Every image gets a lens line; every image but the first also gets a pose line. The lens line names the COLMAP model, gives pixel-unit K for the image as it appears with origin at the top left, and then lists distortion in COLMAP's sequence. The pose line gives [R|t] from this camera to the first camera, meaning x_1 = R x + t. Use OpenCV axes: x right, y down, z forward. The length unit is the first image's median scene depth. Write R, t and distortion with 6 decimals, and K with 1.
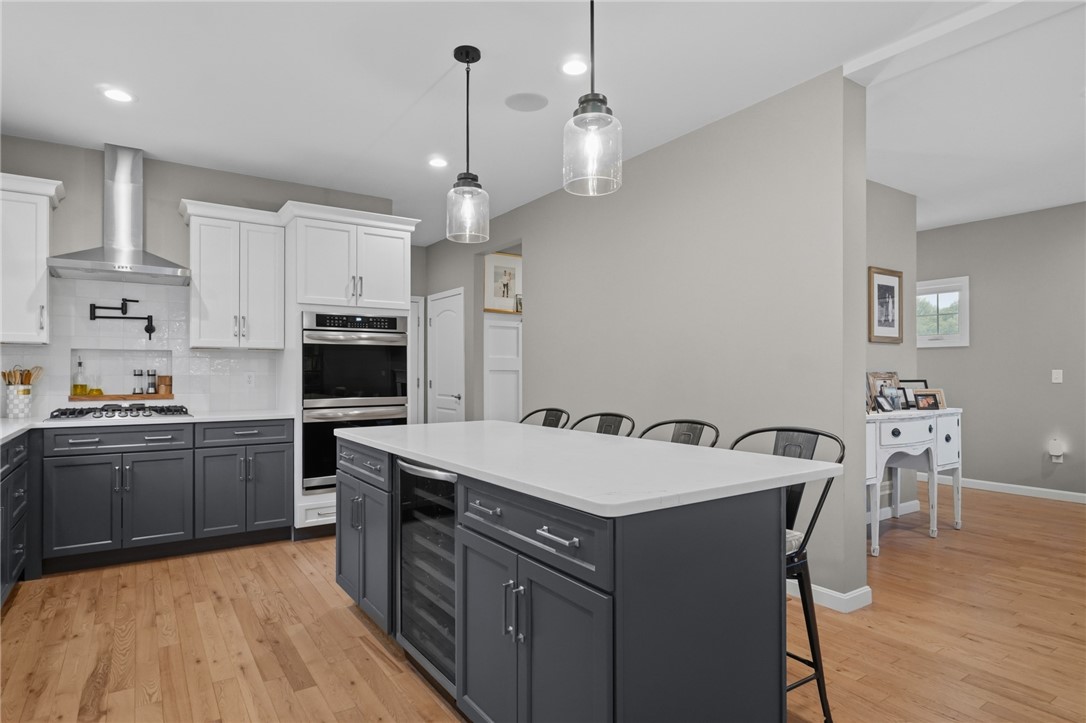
lens RADIAL K [[600.1, 0, 542.4], [0, 600.1, 370.5], [0, 0, 1]] dist [-0.001415, -0.000452]
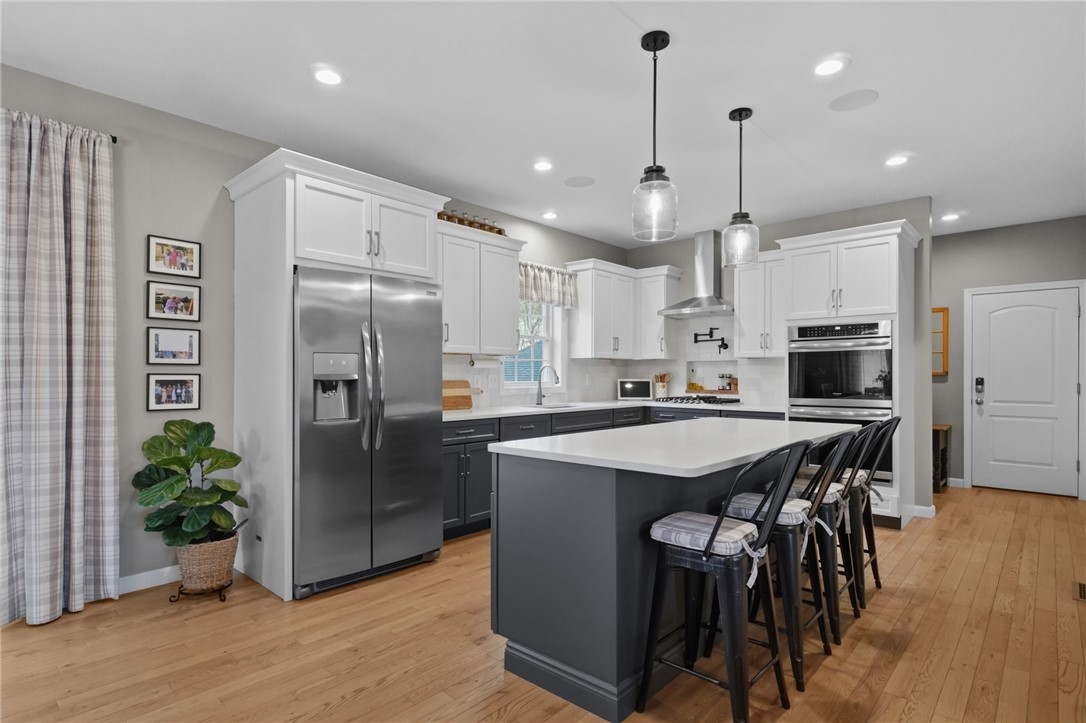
lens RADIAL K [[559.0, 0, 541.2], [0, 559.0, 373.7], [0, 0, 1]] dist [-0.000097, -0.000815]
pose [[0.235507, -0.002046, -0.971870, 0.641188], [0.002590, 0.999996, -0.001477, -0.000621], [0.971869, -0.002169, 0.235511, 0.250296]]
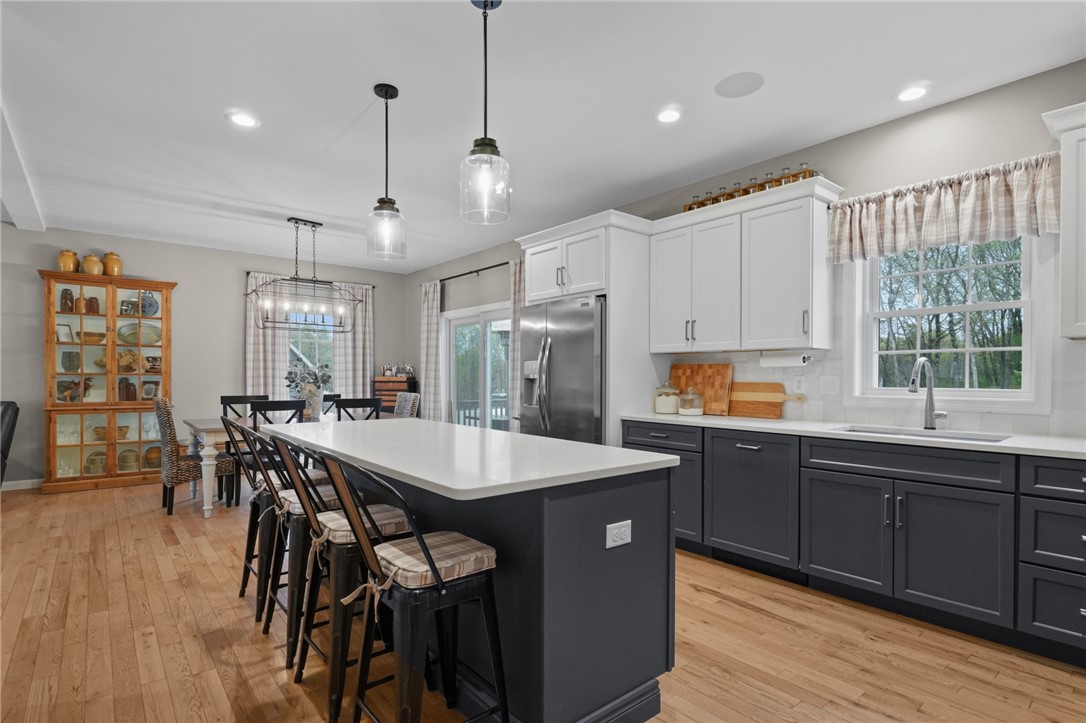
lens RADIAL K [[541.9, 0, 532.2], [0, 541.9, 384.0], [0, 0, 1]] dist [0.000294, -0.000127]
pose [[-0.996290, -0.001996, -0.086032, -0.091399], [-0.003101, 0.999914, 0.012712, 0.003290], [0.085999, 0.012932, -0.996211, 1.292316]]
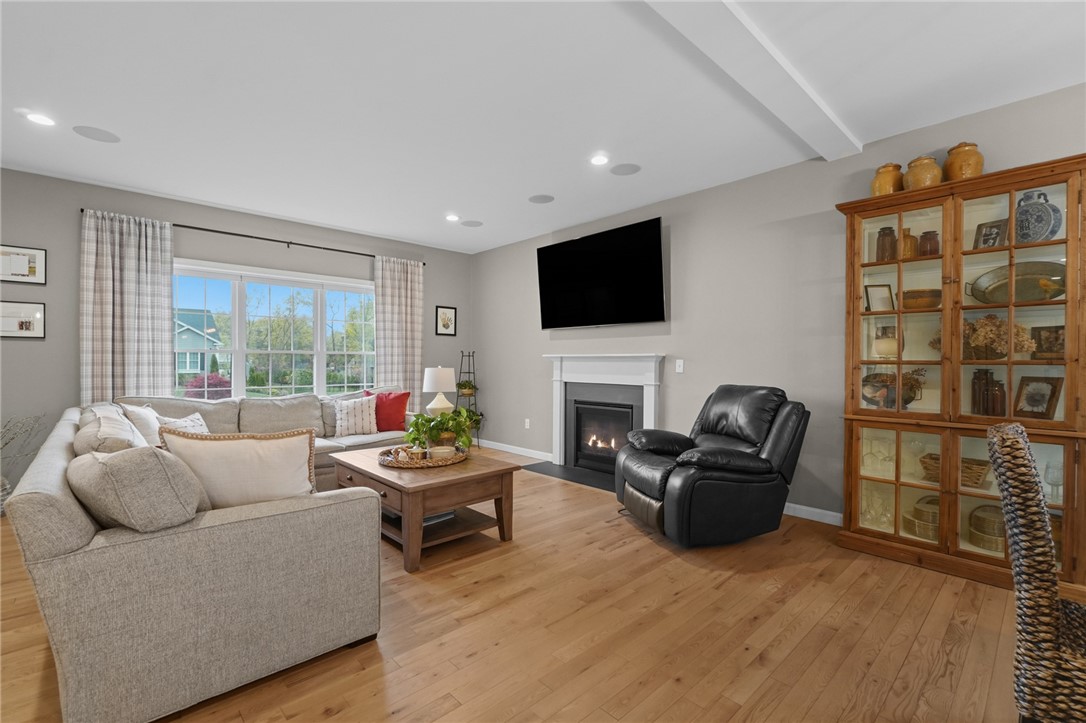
lens RADIAL K [[481.2, 0, 543.0], [0, 481.2, 361.5], [0, 0, 1]] dist [-0.002423, 0.000009]
pose [[-0.158587, 0.000802, 0.987345, 0.313239], [-0.004079, 0.999991, -0.001468, 0.000596], [-0.987337, -0.004260, -0.158582, 0.443099]]
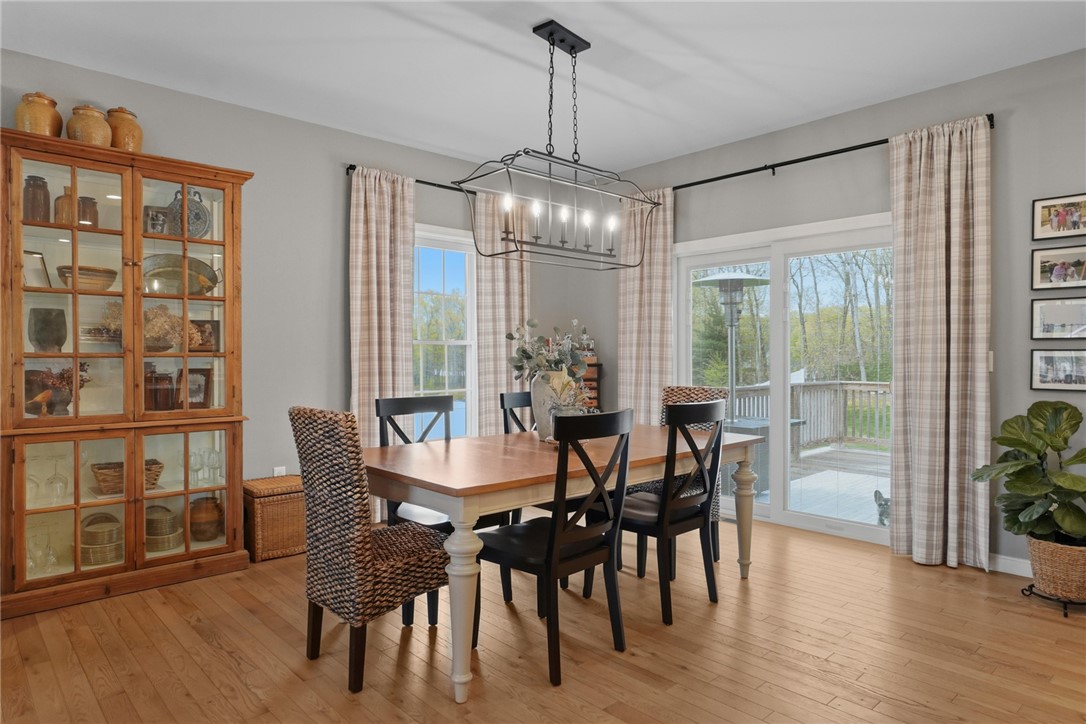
lens RADIAL K [[656.3, 0, 537.0], [0, 656.3, 364.1], [0, 0, 1]] dist [-0.000542, -0.001824]
pose [[-0.988905, 0.006537, -0.148404, 0.515882], [0.004616, 0.999901, 0.013288, 0.001329], [0.148476, 0.012456, -0.988838, 0.663006]]
